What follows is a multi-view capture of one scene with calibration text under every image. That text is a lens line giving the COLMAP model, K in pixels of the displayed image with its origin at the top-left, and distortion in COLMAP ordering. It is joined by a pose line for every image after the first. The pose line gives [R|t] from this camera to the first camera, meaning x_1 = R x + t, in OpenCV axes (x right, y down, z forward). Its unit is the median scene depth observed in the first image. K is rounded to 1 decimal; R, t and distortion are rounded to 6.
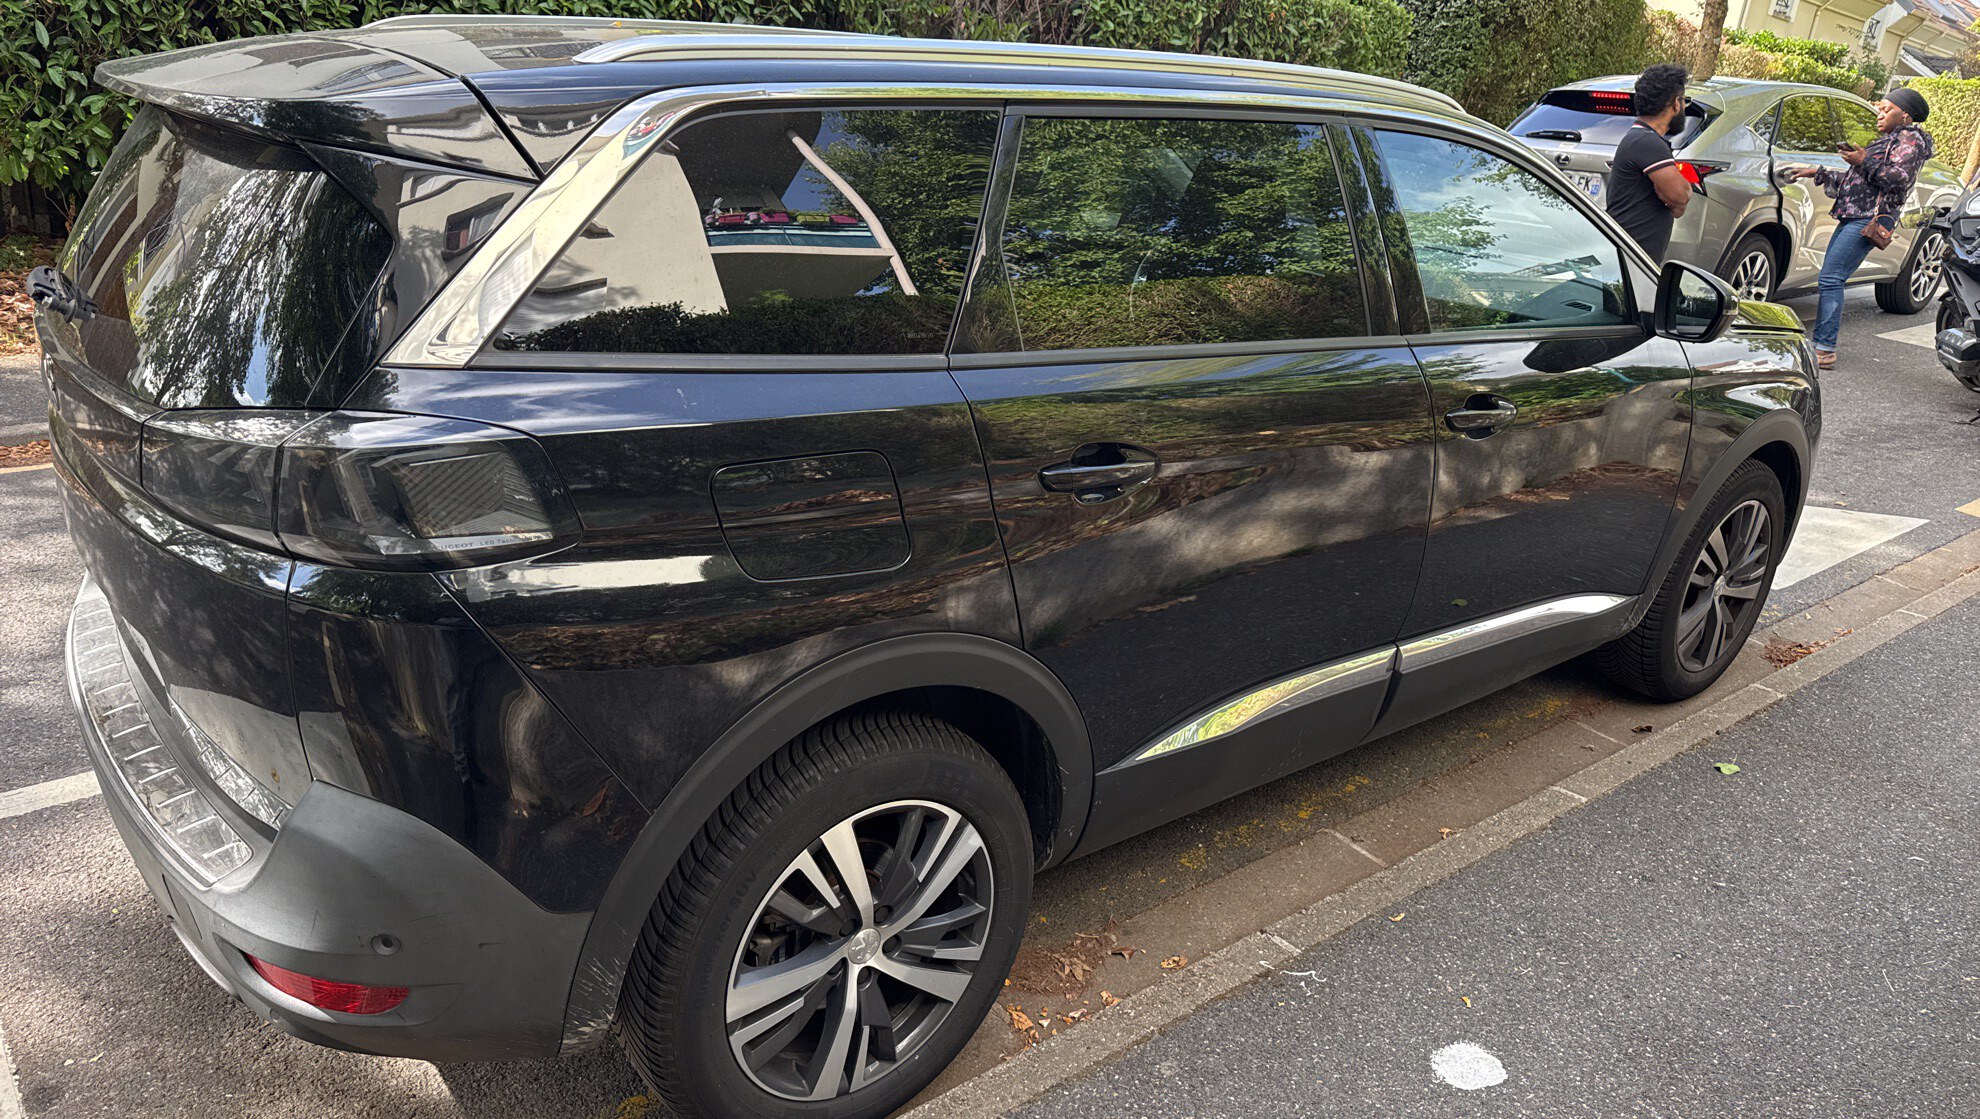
lens RADIAL K [[1320.3, 0, 988.6], [0, 1320.3, 556.8], [0, 0, 1]] dist [0.018980, -0.025102]
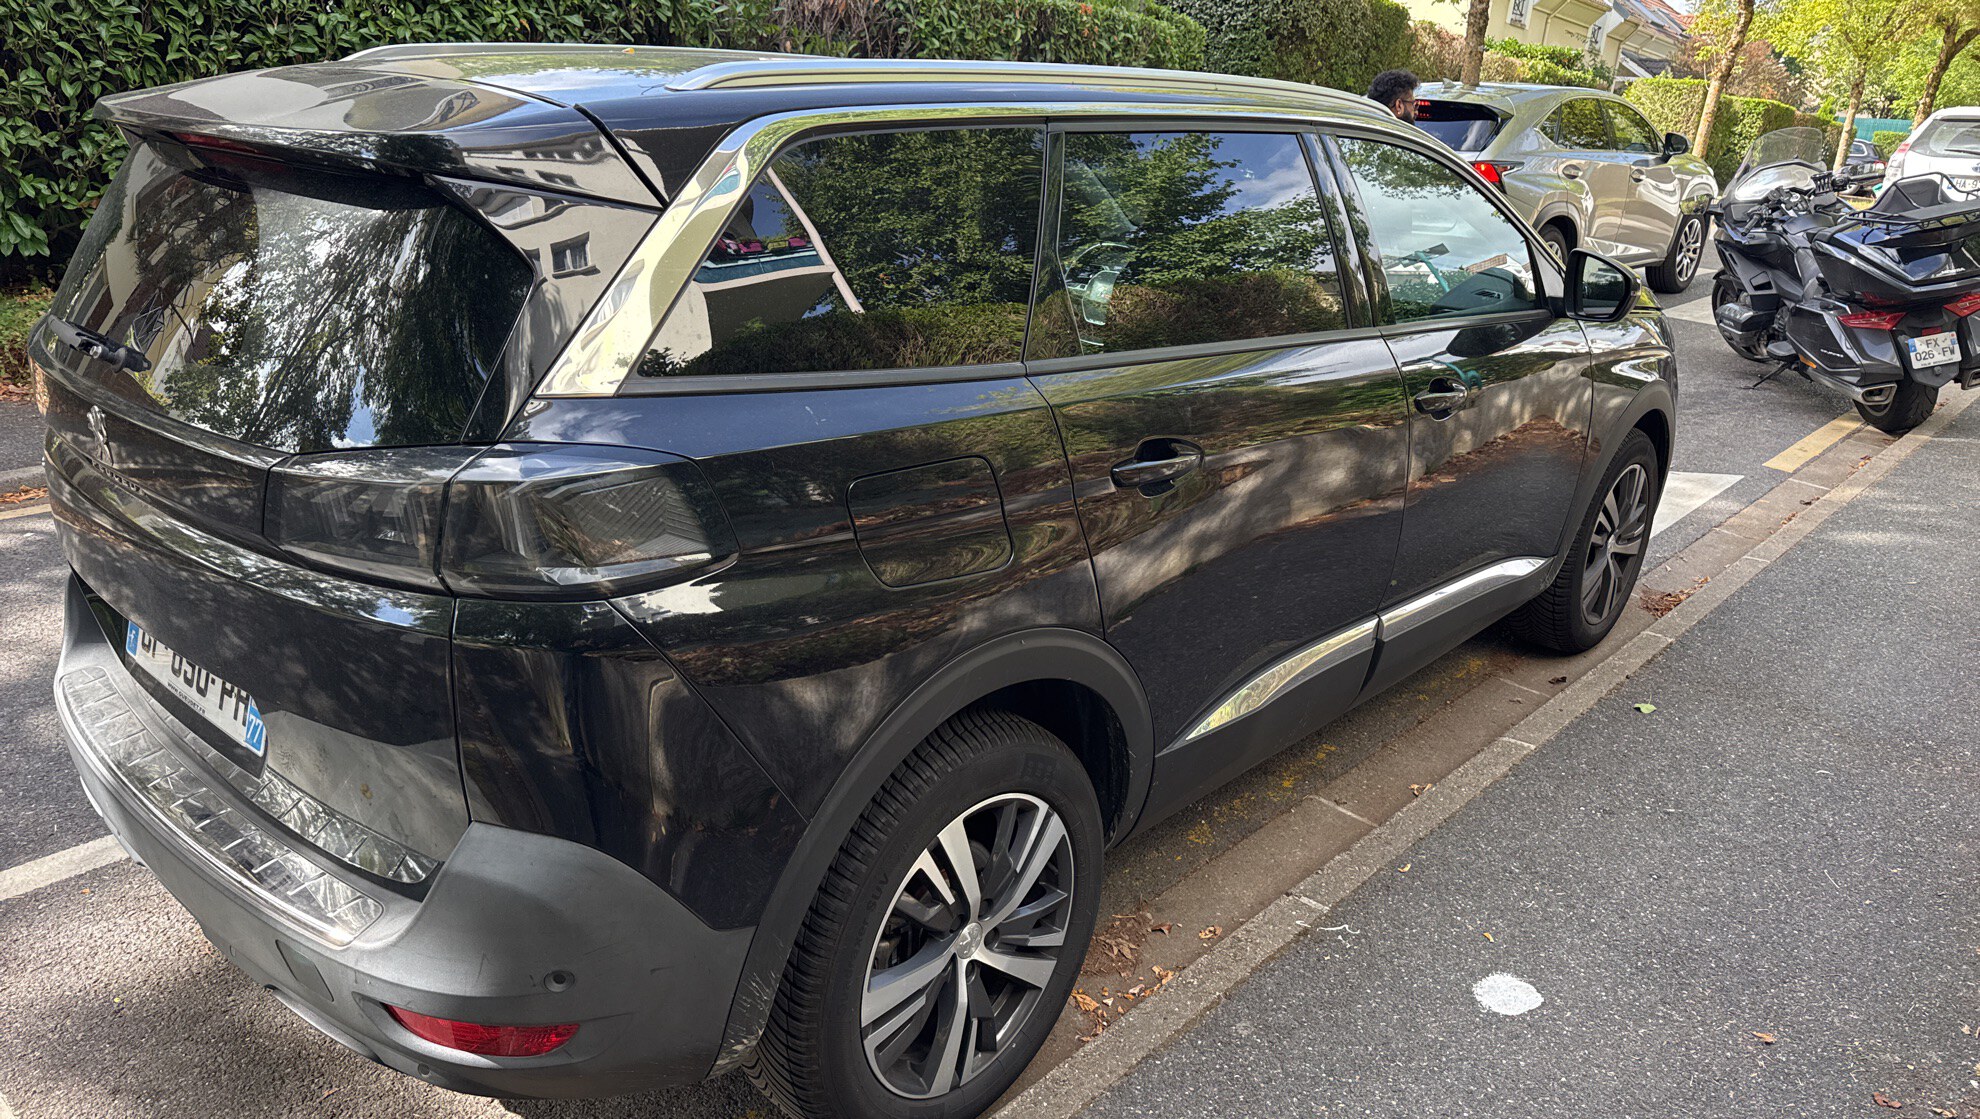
lens RADIAL K [[1320.3, 0, 984.2], [0, 1320.3, 550.9], [0, 0, 1]] dist [0.018980, -0.025102]
pose [[0.987977, -0.068002, 0.138840, -0.170891], [0.070045, 0.997495, -0.009873, 0.003057], [-0.137821, 0.019479, 0.990266, -0.019953]]
